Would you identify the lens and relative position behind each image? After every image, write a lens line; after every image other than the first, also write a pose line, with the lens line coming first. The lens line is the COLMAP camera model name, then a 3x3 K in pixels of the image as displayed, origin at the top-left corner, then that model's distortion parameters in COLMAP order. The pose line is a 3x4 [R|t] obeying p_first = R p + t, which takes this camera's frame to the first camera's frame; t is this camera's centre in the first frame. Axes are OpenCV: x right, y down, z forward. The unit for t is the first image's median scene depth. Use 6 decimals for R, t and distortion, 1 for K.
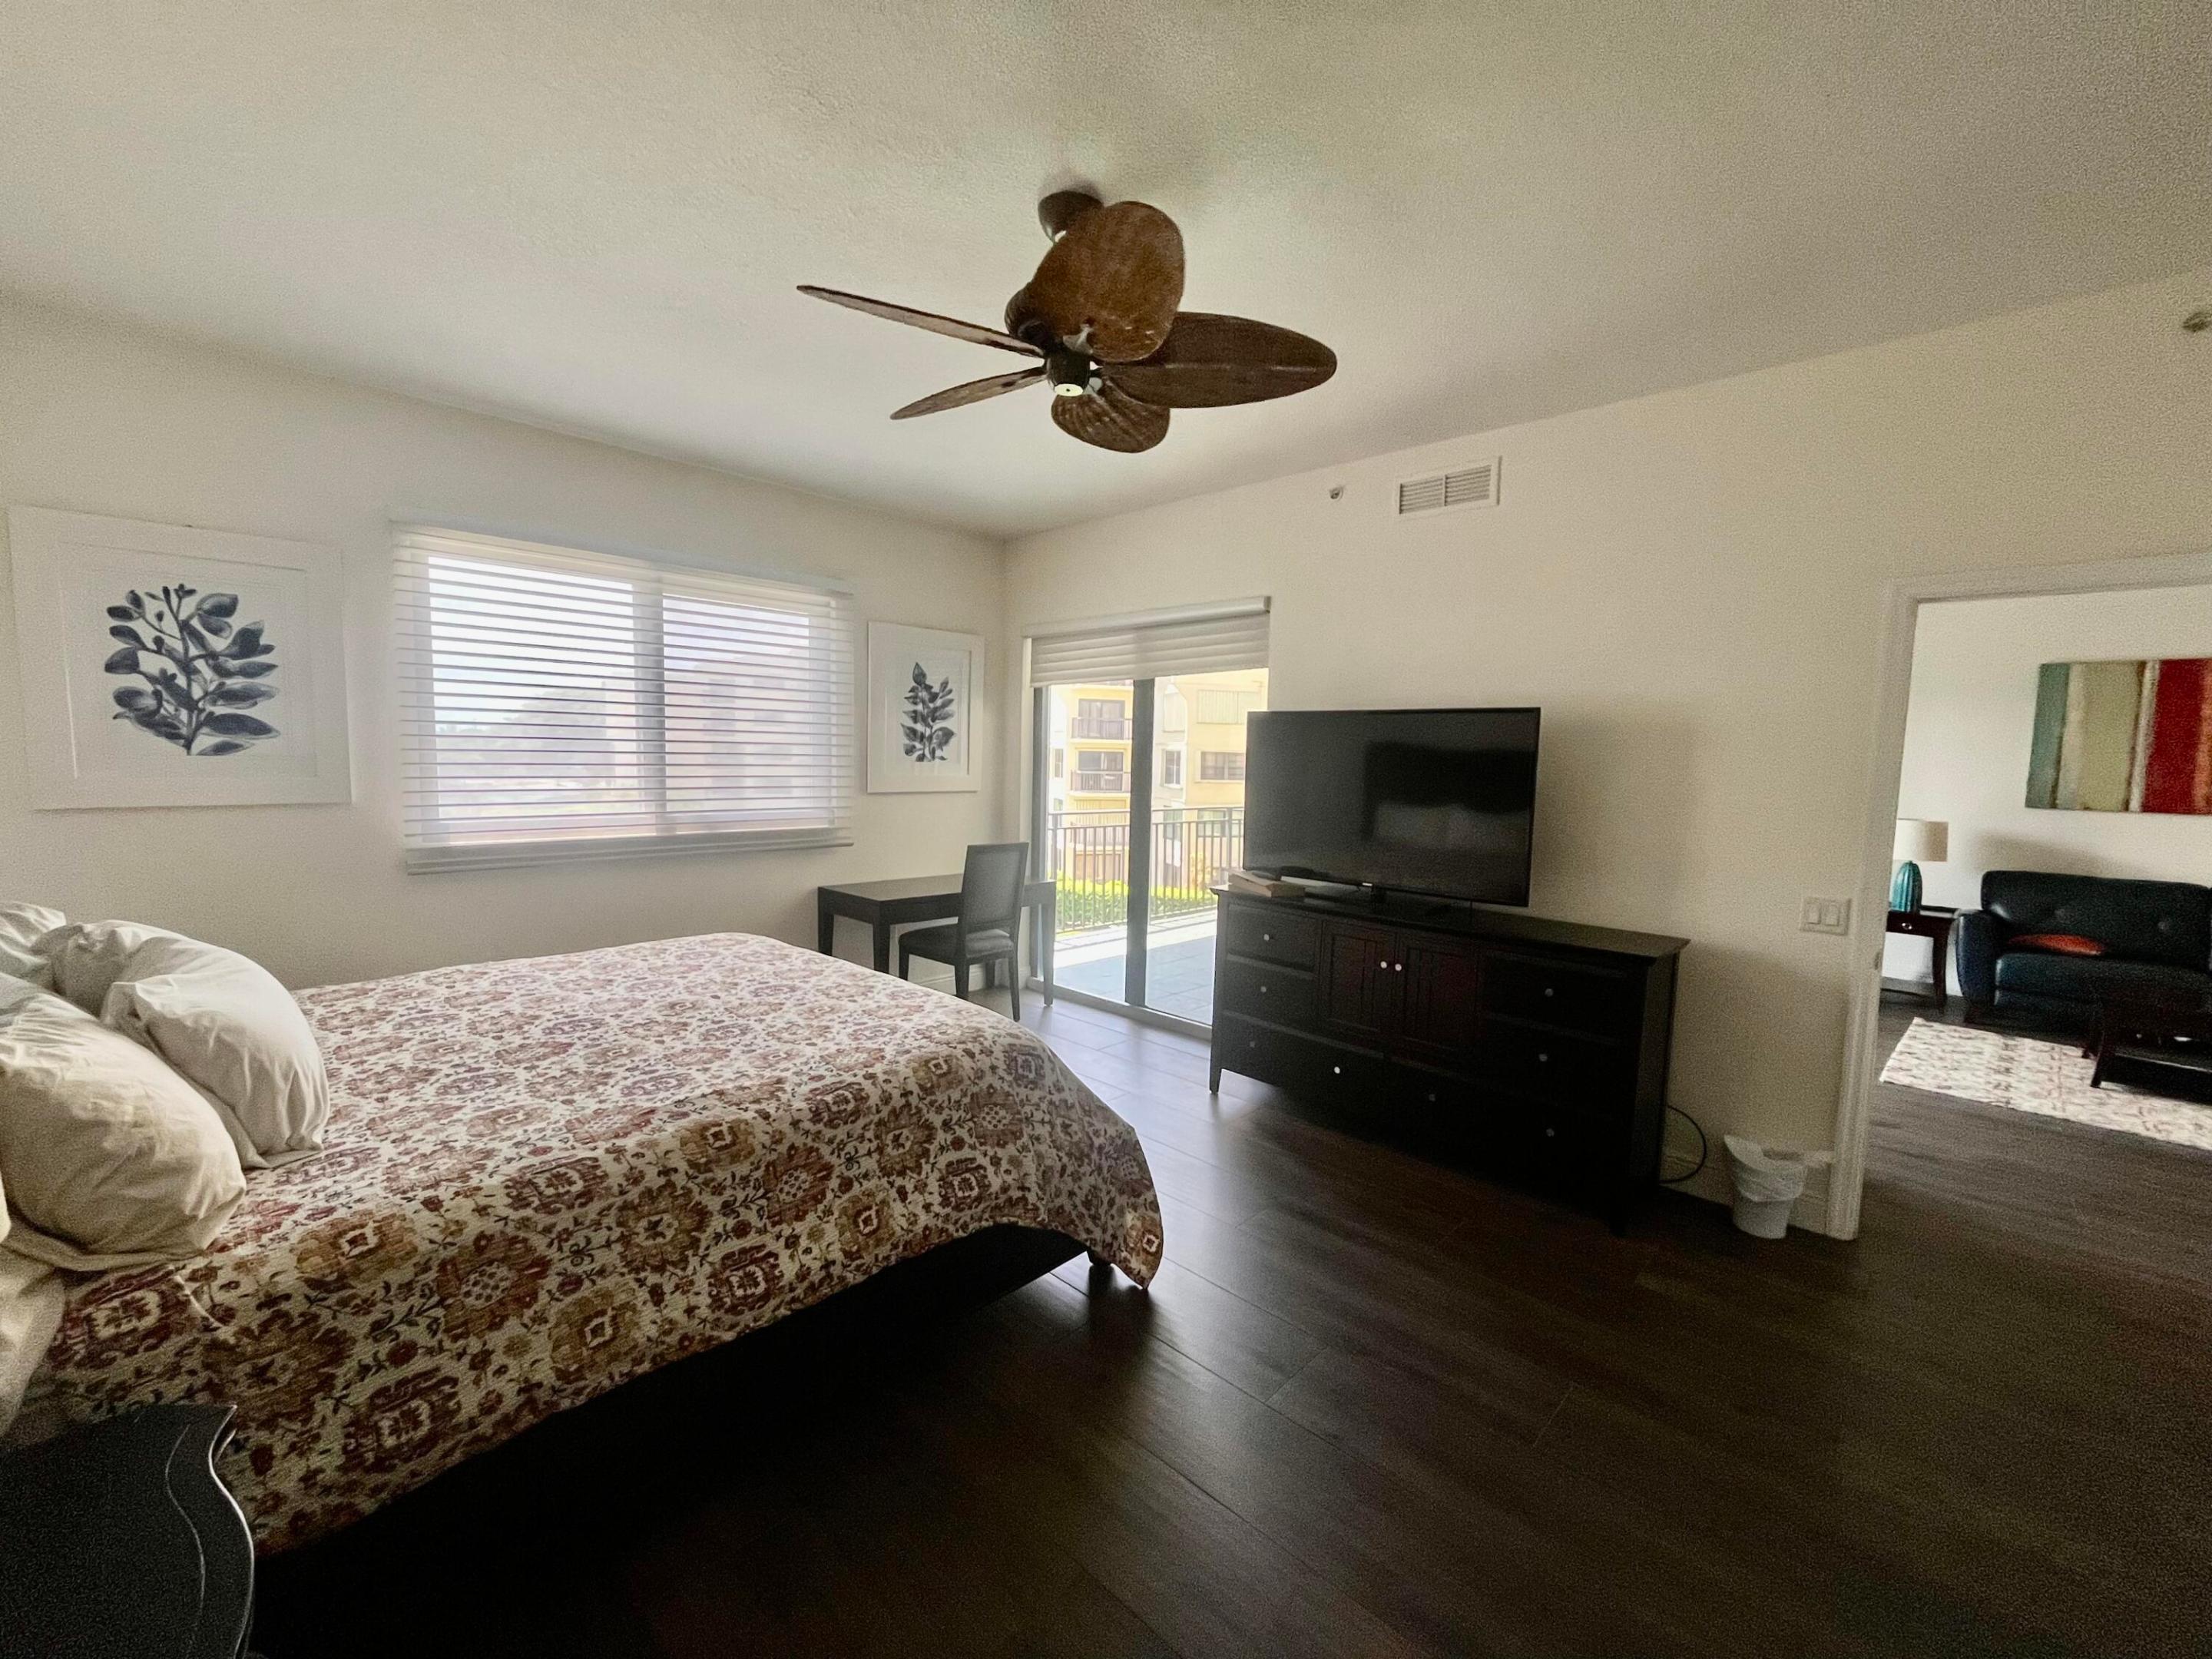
lens RADIAL K [[901.3, 0, 1100.8], [0, 901.3, 835.5], [0, 0, 1]] dist [-0.004570, -0.000333]
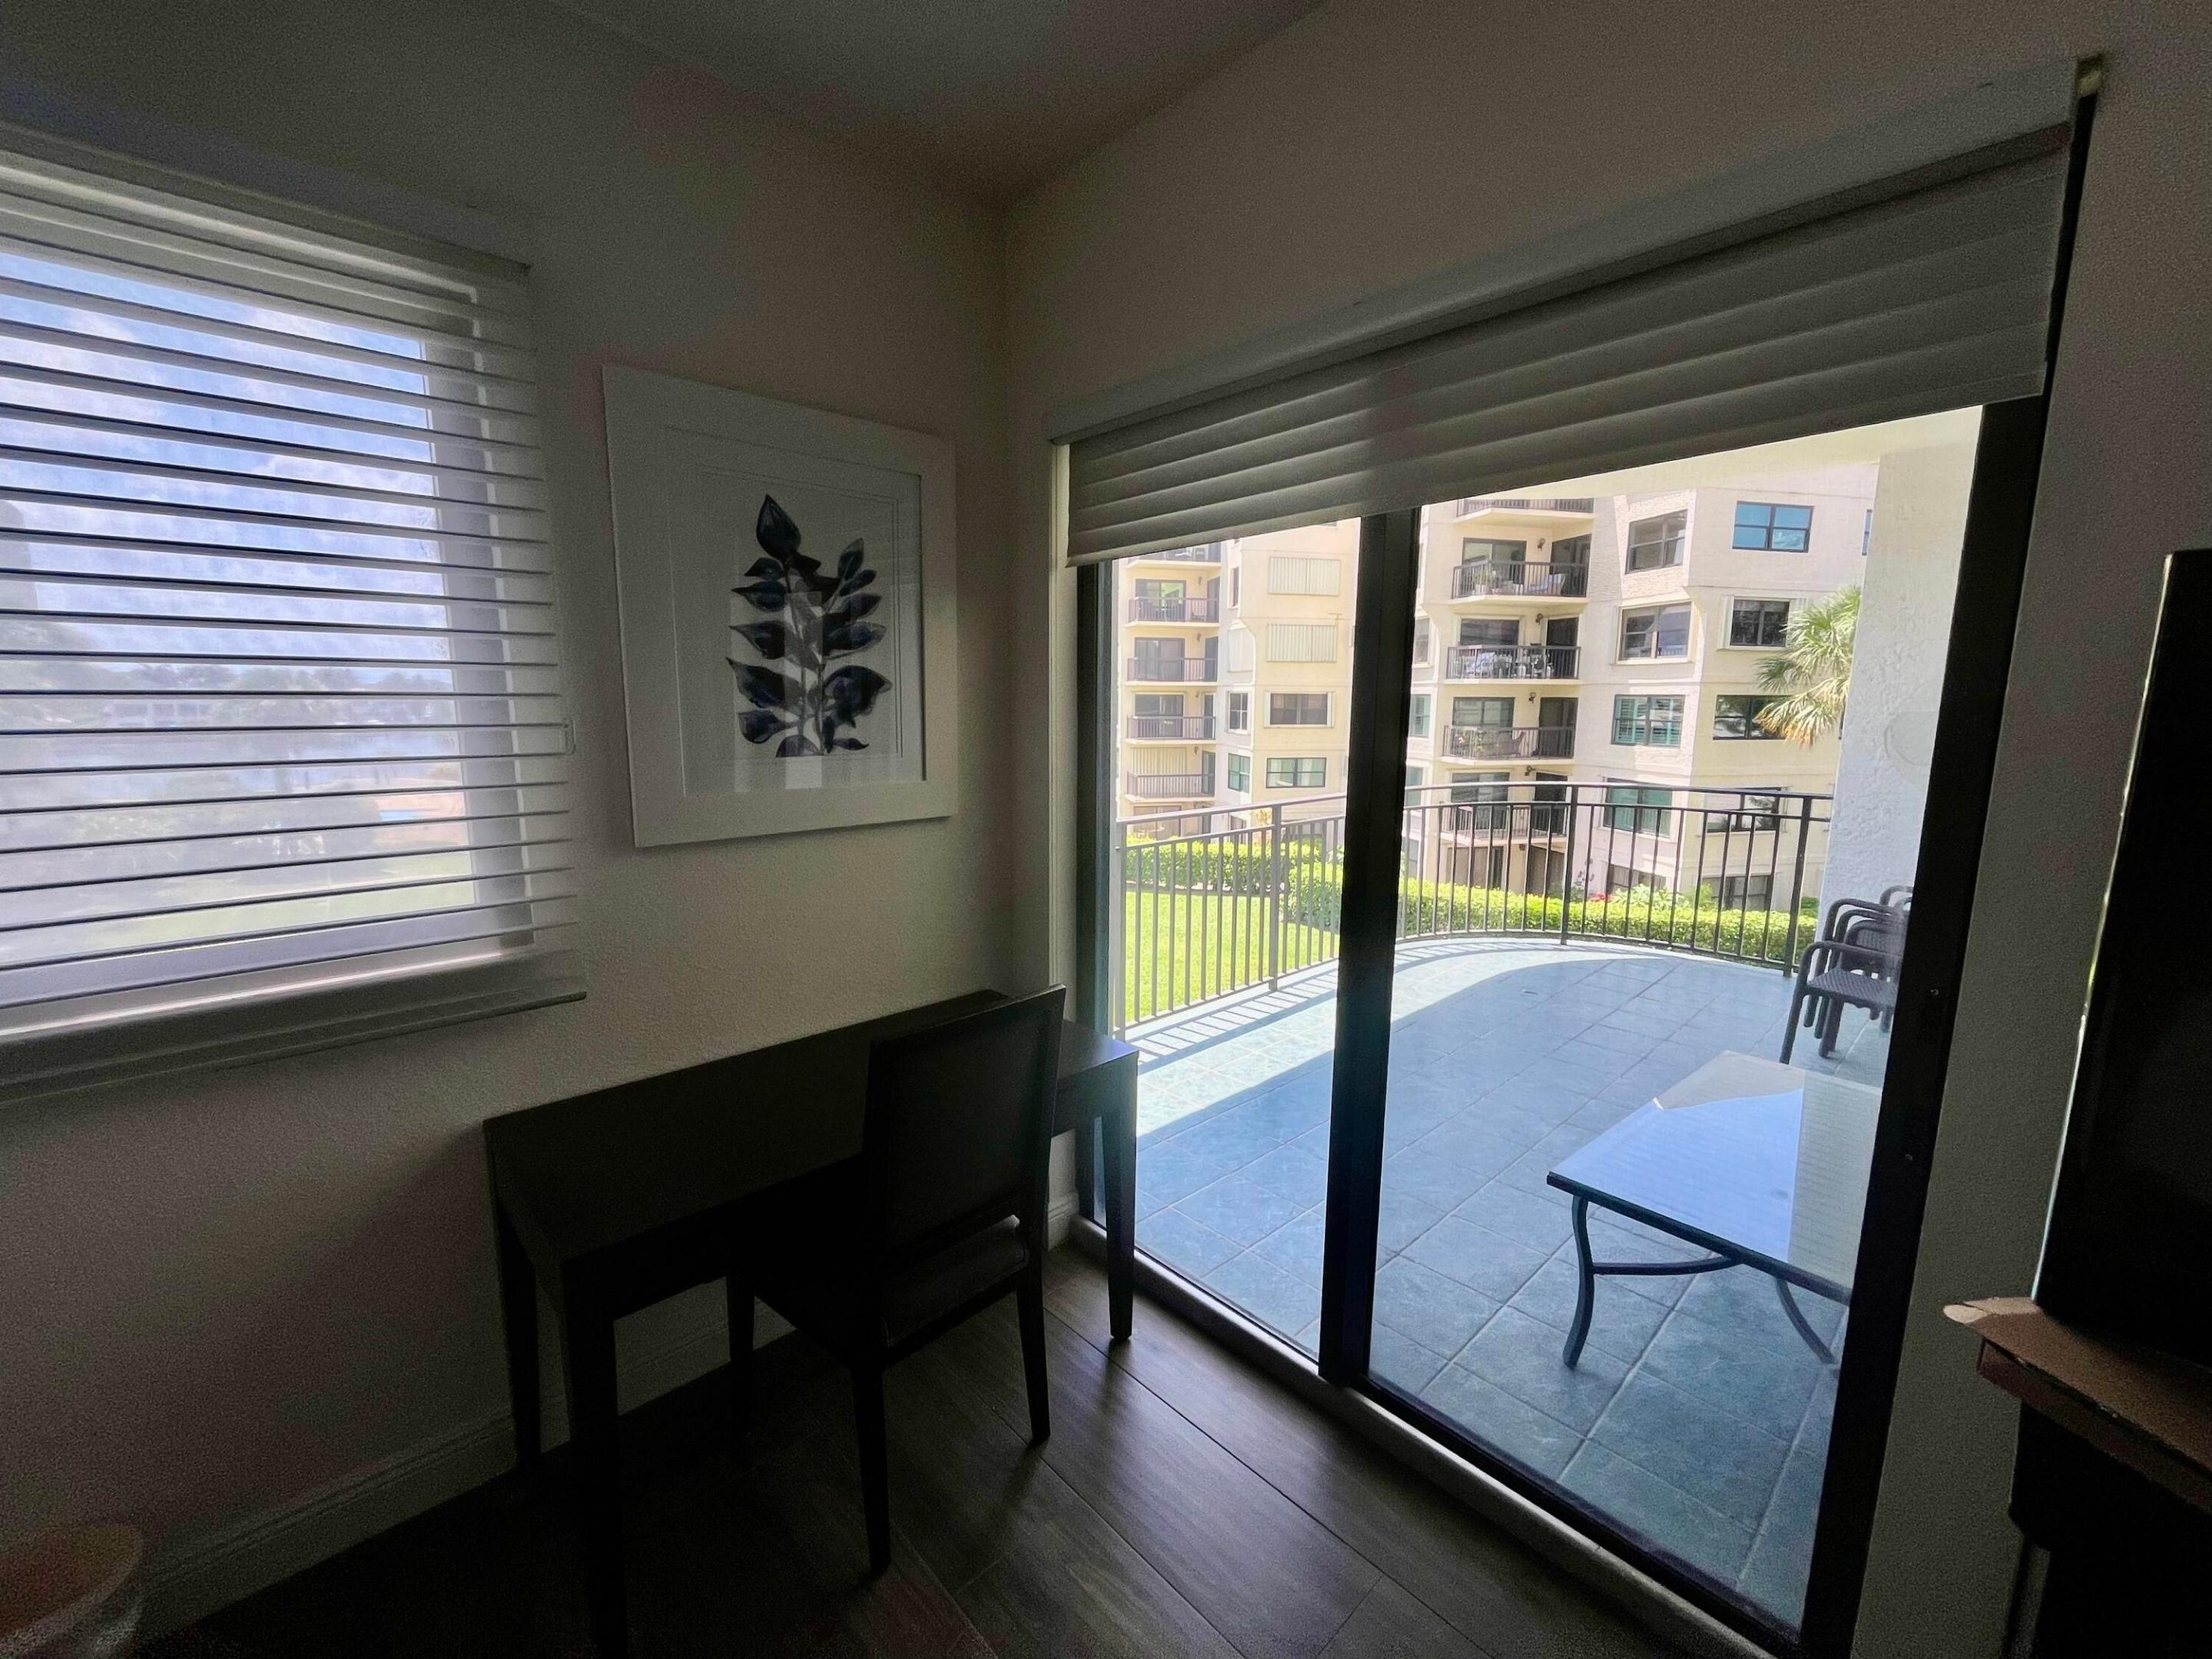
lens RADIAL K [[901.3, 0, 1093.2], [0, 901.3, 822.7], [0, 0, 1]] dist [-0.004570, -0.000333]
pose [[0.997555, -0.009822, -0.069191, -0.072033], [0.013173, 0.998754, 0.048135, -0.119846], [0.068632, -0.048929, 0.996441, 1.050788]]
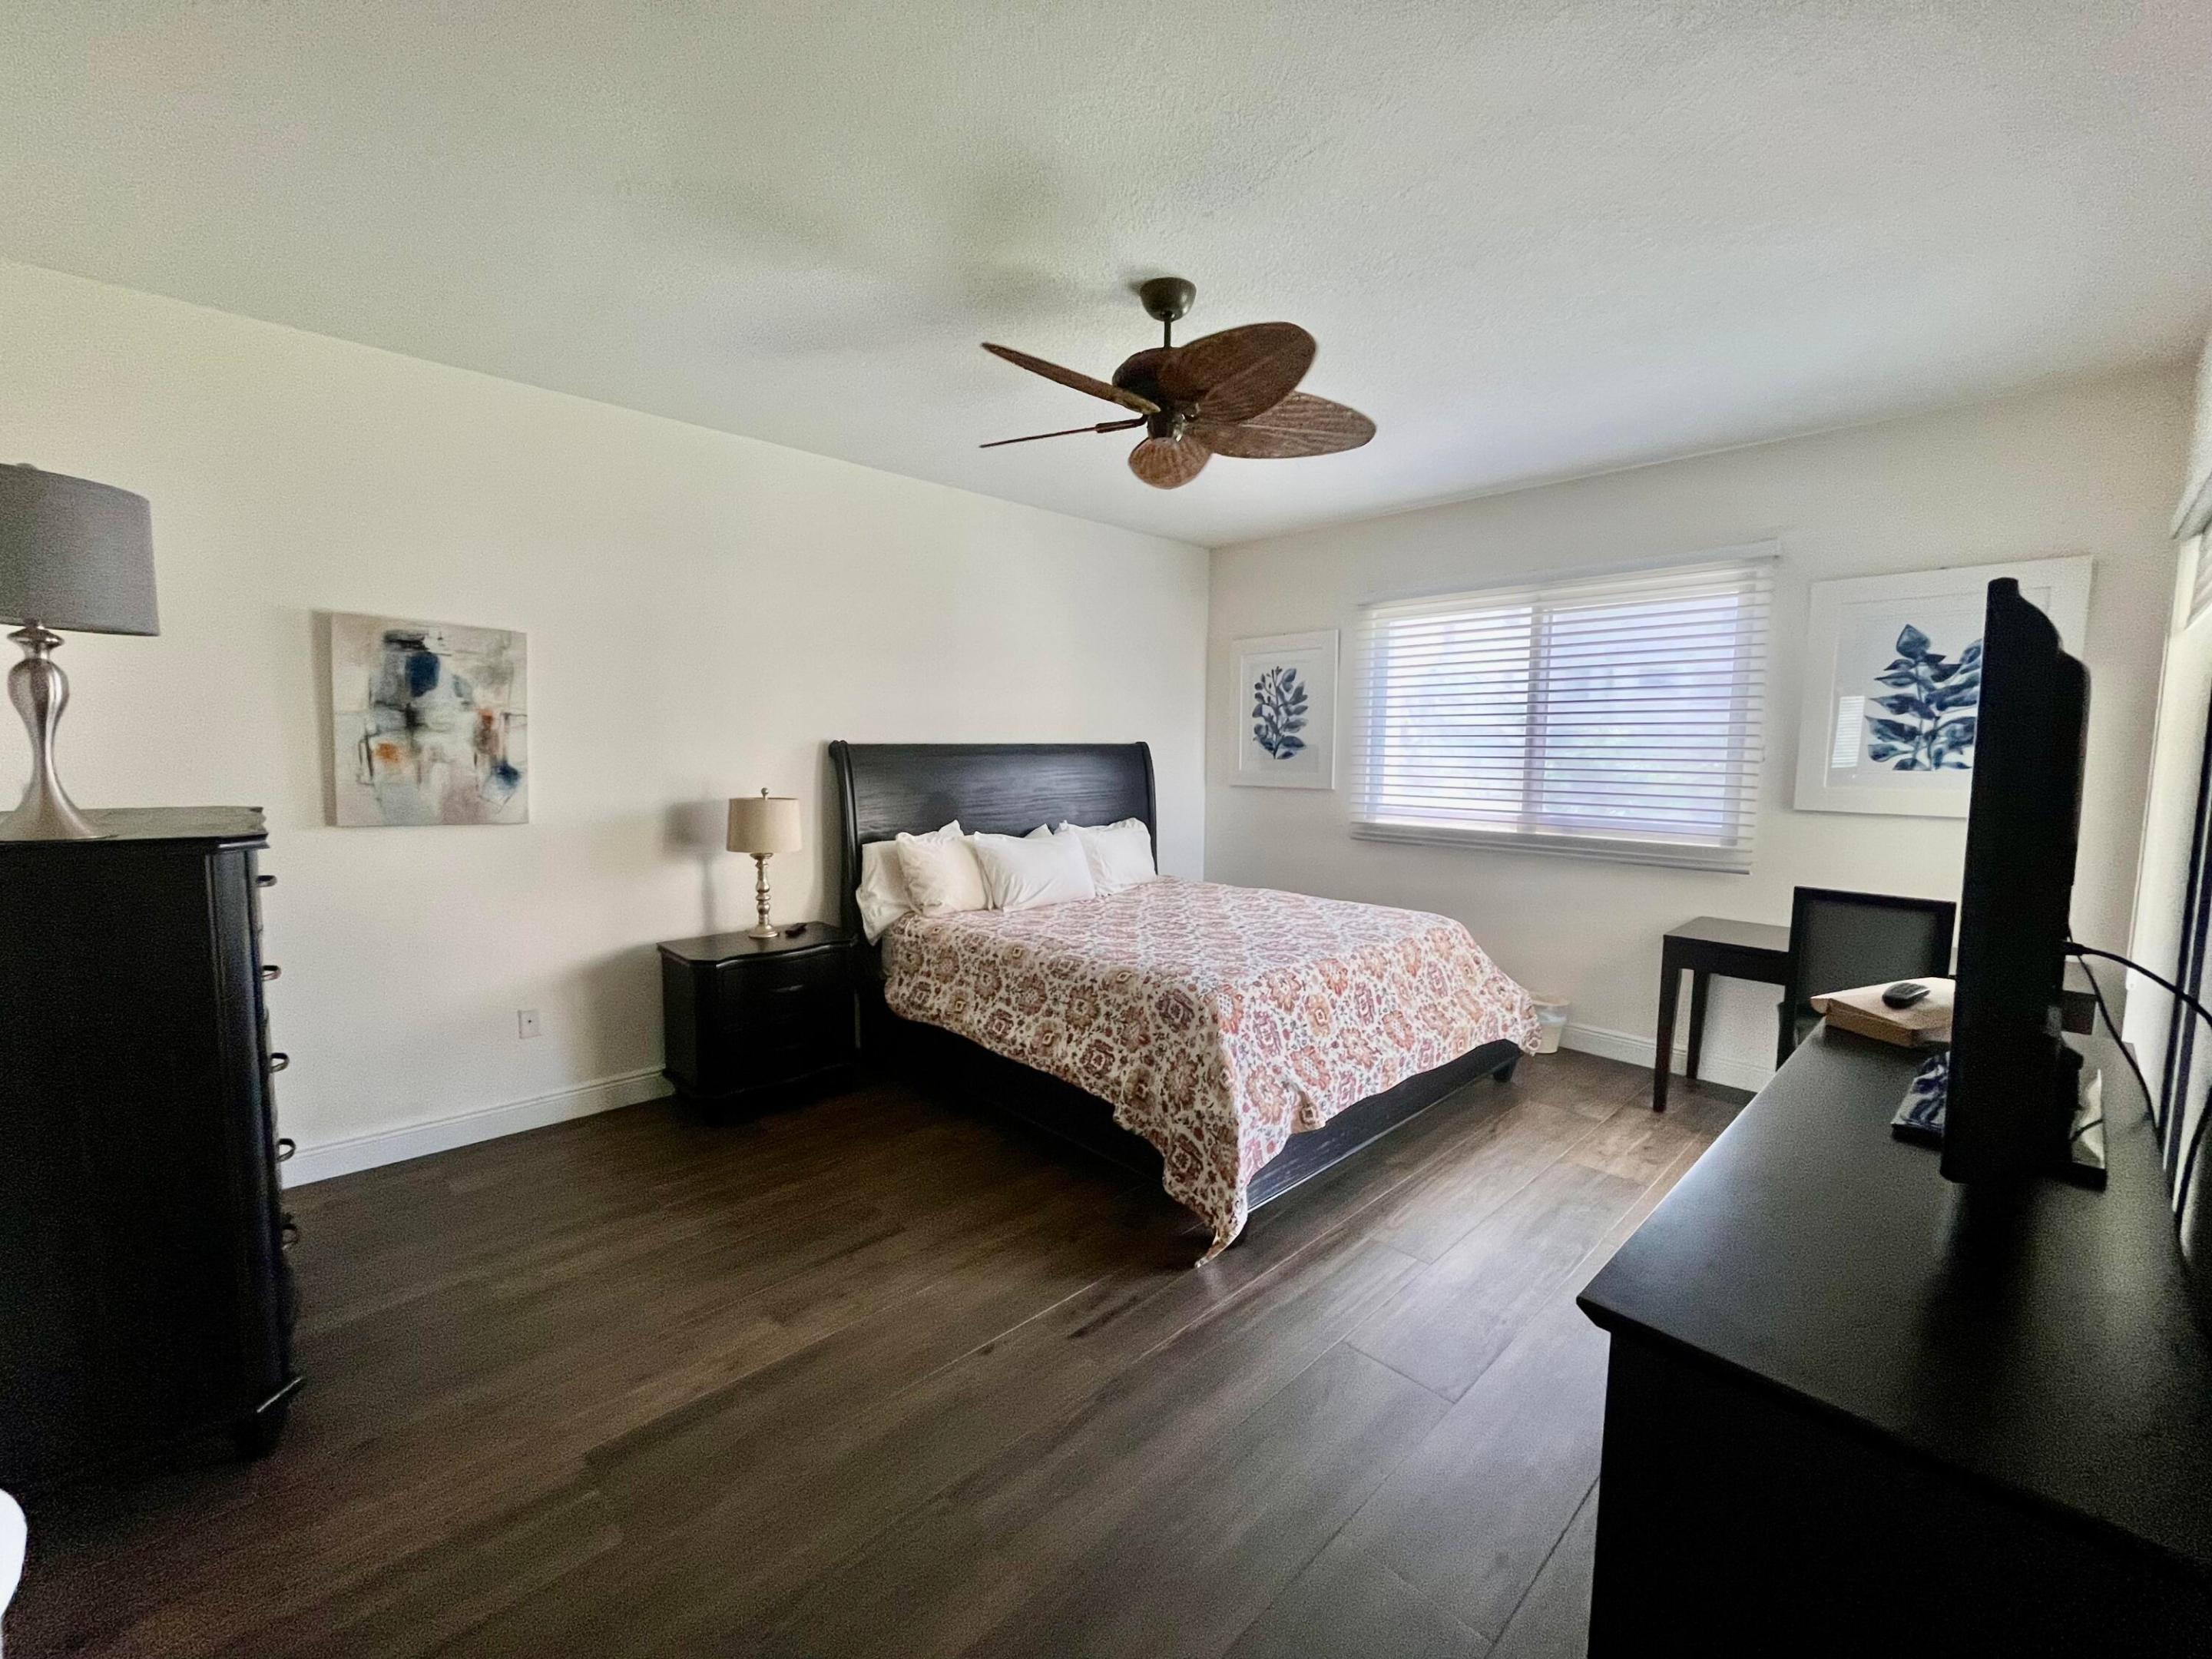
lens RADIAL K [[901.3, 0, 1101.2], [0, 901.3, 836.1], [0, 0, 1]] dist [-0.004570, -0.000333]
pose [[-0.043829, 0.076760, -0.996086, 0.860136], [-0.098663, 0.991837, 0.080774, -0.047042], [0.994155, 0.101817, -0.035898, 0.727761]]
